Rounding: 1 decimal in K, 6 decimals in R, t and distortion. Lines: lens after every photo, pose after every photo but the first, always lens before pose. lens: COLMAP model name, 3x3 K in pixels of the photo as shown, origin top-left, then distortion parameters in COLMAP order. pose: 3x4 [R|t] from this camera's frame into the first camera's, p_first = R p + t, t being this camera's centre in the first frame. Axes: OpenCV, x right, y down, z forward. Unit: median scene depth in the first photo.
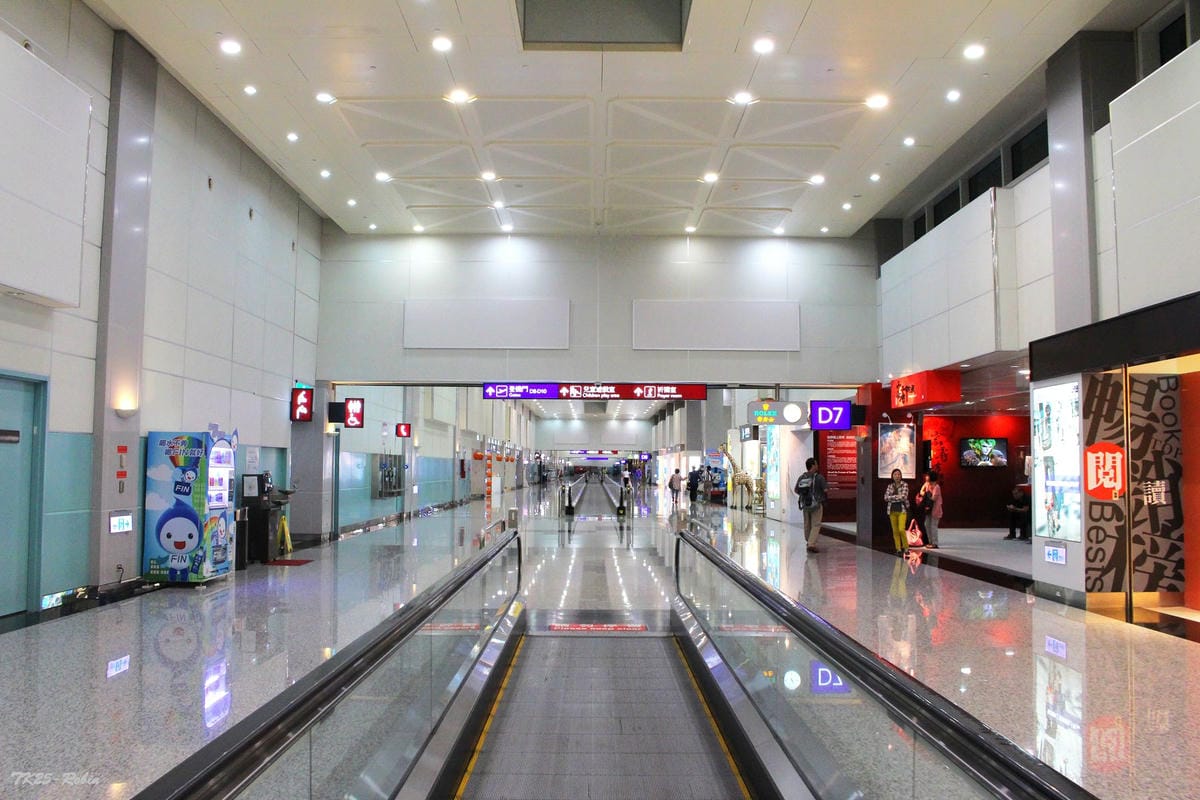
lens RADIAL K [[1005.1, 0, 599.4], [0, 1005.1, 401.0], [0, 0, 1]] dist [-0.088205, -0.004138]
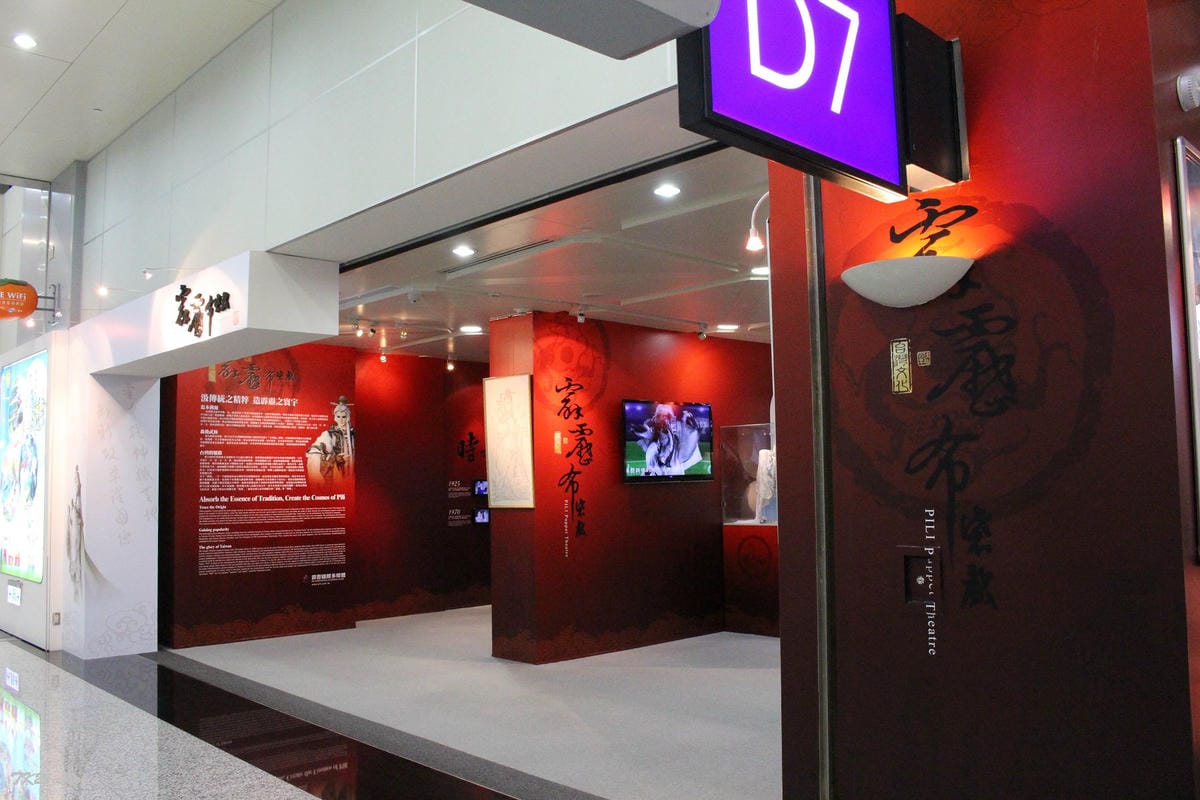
lens RADIAL K [[1005.1, 0, 598.1], [0, 1005.1, 399.8], [0, 0, 1]] dist [-0.088205, -0.004138]
pose [[0.729667, 0.040111, 0.682625, 0.106134], [-0.027584, 0.999192, -0.029227, 0.048169], [-0.683246, 0.002497, 0.730184, 0.735157]]
